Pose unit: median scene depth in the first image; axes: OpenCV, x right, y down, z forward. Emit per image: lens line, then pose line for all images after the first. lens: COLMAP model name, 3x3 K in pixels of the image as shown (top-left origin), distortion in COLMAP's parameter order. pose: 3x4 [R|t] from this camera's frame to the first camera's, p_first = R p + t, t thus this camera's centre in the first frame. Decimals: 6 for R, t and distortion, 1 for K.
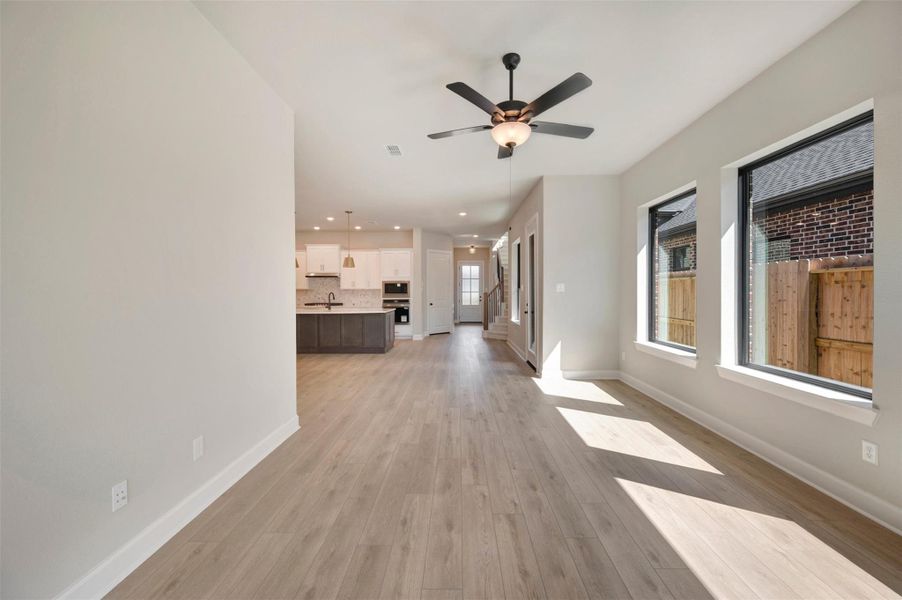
lens RADIAL K [[359.2, 0, 448.4], [0, 359.2, 292.7], [0, 0, 1]] dist [0.000833, -0.001147]
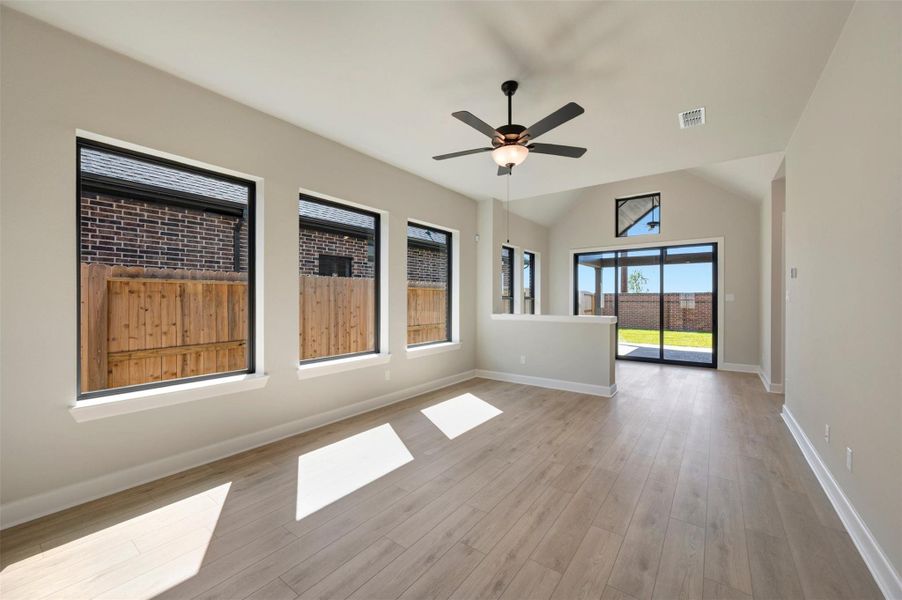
lens RADIAL K [[359.2, 0, 448.7], [0, 359.2, 300.1], [0, 0, 1]] dist [0.000833, -0.001147]
pose [[-0.815427, 0.002253, 0.578856, -0.083363], [0.005907, 0.999973, 0.004430, -0.002770], [-0.578830, 0.007032, -0.815418, 0.552493]]
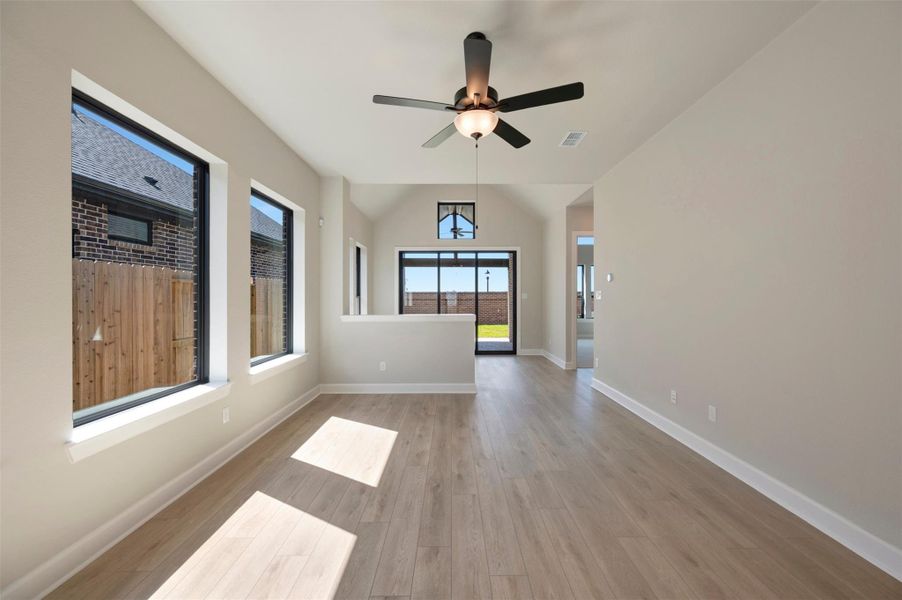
lens RADIAL K [[359.2, 0, 453.4], [0, 359.2, 300.1], [0, 0, 1]] dist [0.000833, -0.001147]
pose [[-0.999454, 0.004998, -0.032669, 0.072539], [0.004586, 0.999909, 0.012659, -0.003475], [0.032729, 0.012502, -0.999386, 0.525553]]
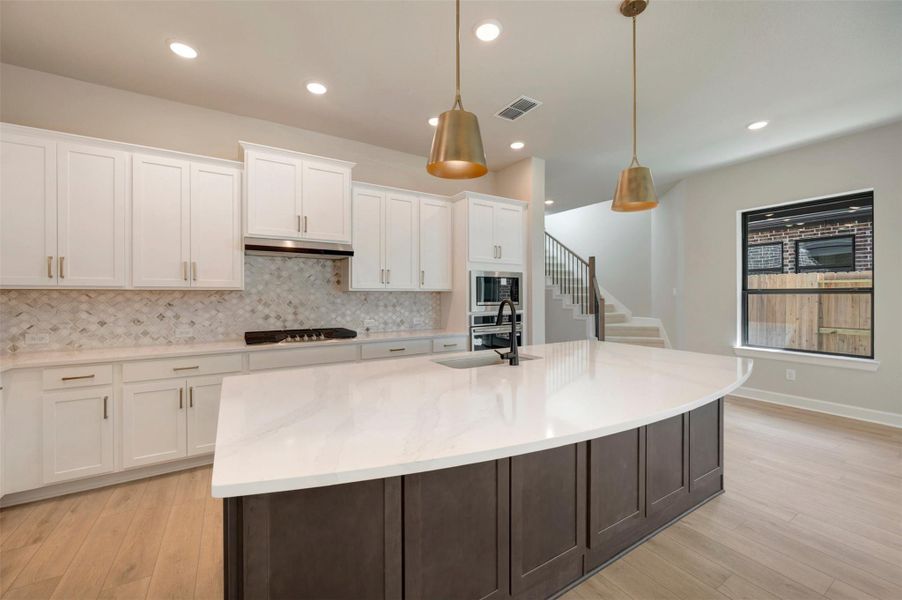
lens RADIAL K [[359.2, 0, 449.0], [0, 359.2, 296.9], [0, 0, 1]] dist [0.000833, -0.001147]
pose [[0.841241, -0.001309, 0.540659, -0.429441], [0.002569, 0.999995, -0.001576, -0.002367], [-0.540655, 0.002714, 0.841240, 0.672172]]
